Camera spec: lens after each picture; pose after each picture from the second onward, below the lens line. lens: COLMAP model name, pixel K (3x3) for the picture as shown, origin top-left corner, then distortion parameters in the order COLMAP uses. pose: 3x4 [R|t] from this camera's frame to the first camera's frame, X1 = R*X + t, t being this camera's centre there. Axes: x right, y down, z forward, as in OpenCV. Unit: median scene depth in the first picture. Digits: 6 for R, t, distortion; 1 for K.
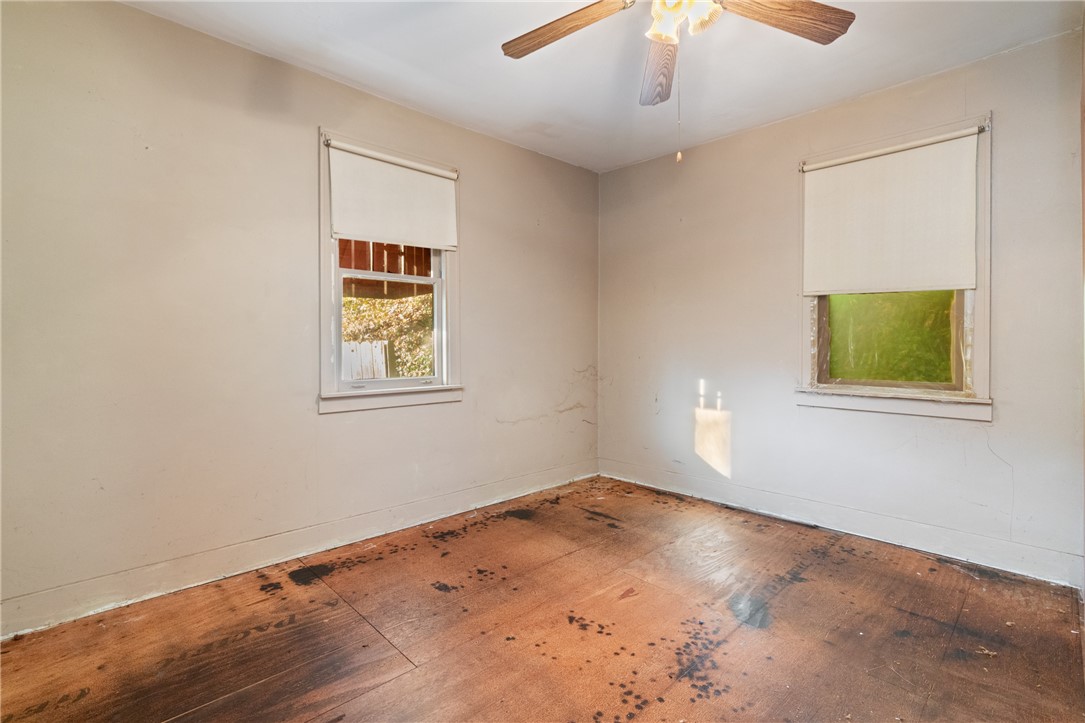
lens RADIAL K [[493.2, 0, 535.5], [0, 493.2, 342.3], [0, 0, 1]] dist [-0.003013, -0.000320]
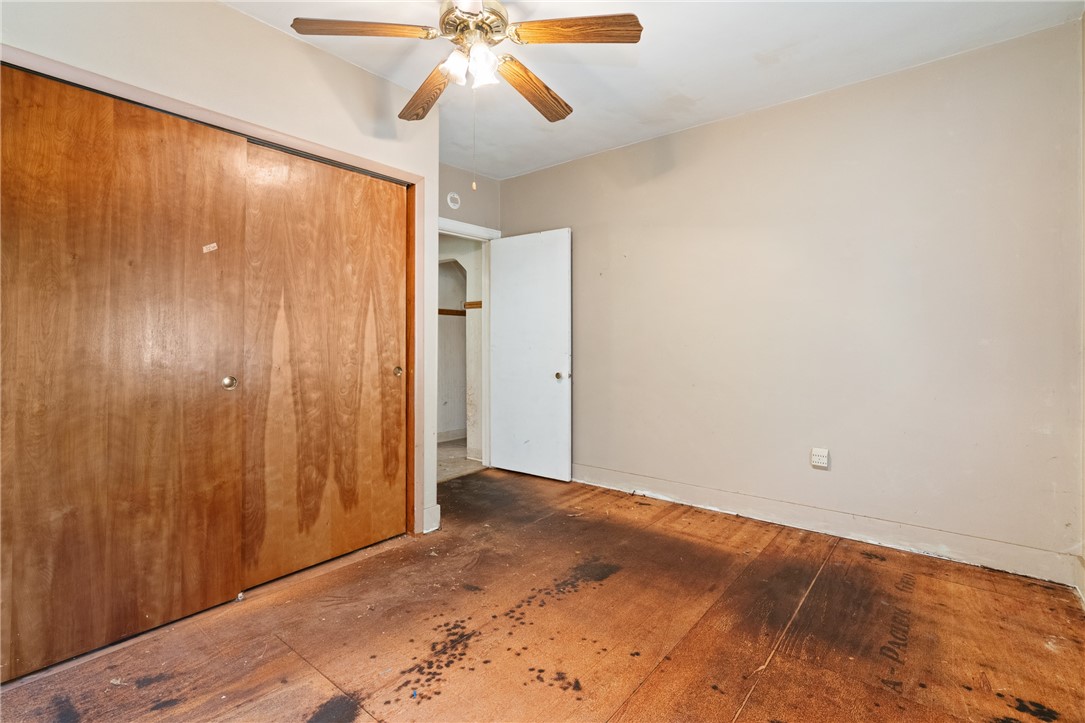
lens RADIAL K [[493.2, 0, 535.5], [0, 493.2, 342.3], [0, 0, 1]] dist [-0.003013, -0.000320]
pose [[-0.992378, -0.000070, -0.123230, 0.258704], [0.001363, 0.999933, -0.011539, 0.014220], [0.123223, -0.011618, -0.992311, 1.945424]]
